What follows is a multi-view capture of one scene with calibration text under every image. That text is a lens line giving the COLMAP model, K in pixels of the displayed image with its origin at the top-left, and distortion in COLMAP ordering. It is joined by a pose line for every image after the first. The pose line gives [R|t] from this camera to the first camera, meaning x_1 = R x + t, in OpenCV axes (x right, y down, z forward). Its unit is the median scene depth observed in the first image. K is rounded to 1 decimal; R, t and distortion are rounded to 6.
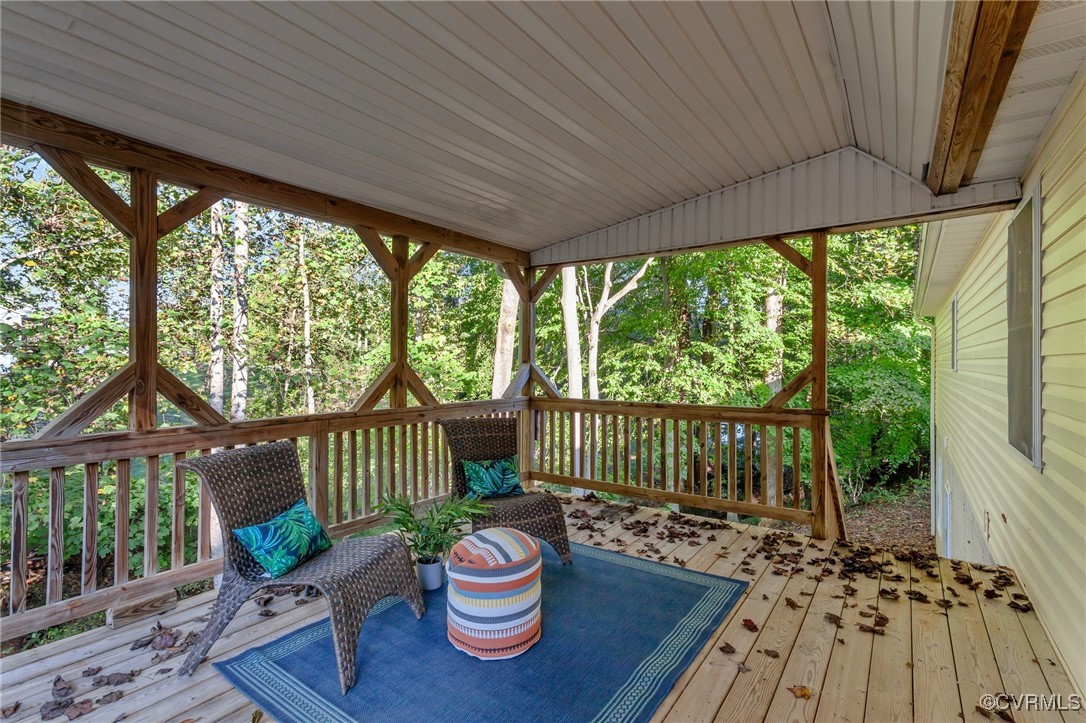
lens RADIAL K [[515.8, 0, 548.6], [0, 515.8, 356.4], [0, 0, 1]] dist [0.000610, 0.000758]
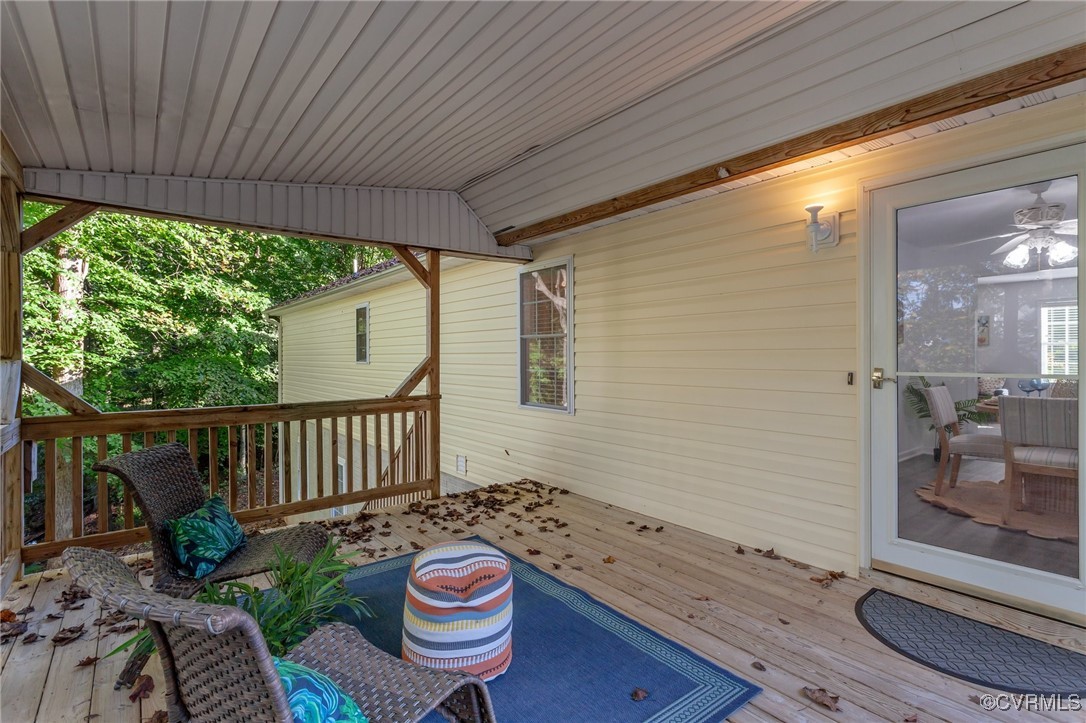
lens RADIAL K [[515.8, 0, 548.6], [0, 515.8, 356.4], [0, 0, 1]] dist [0.000610, 0.000758]
pose [[0.283703, -0.003343, 0.958906, -0.638912], [-0.006698, 0.999963, 0.005468, 0.003178], [-0.958889, -0.007974, 0.283670, 0.423516]]
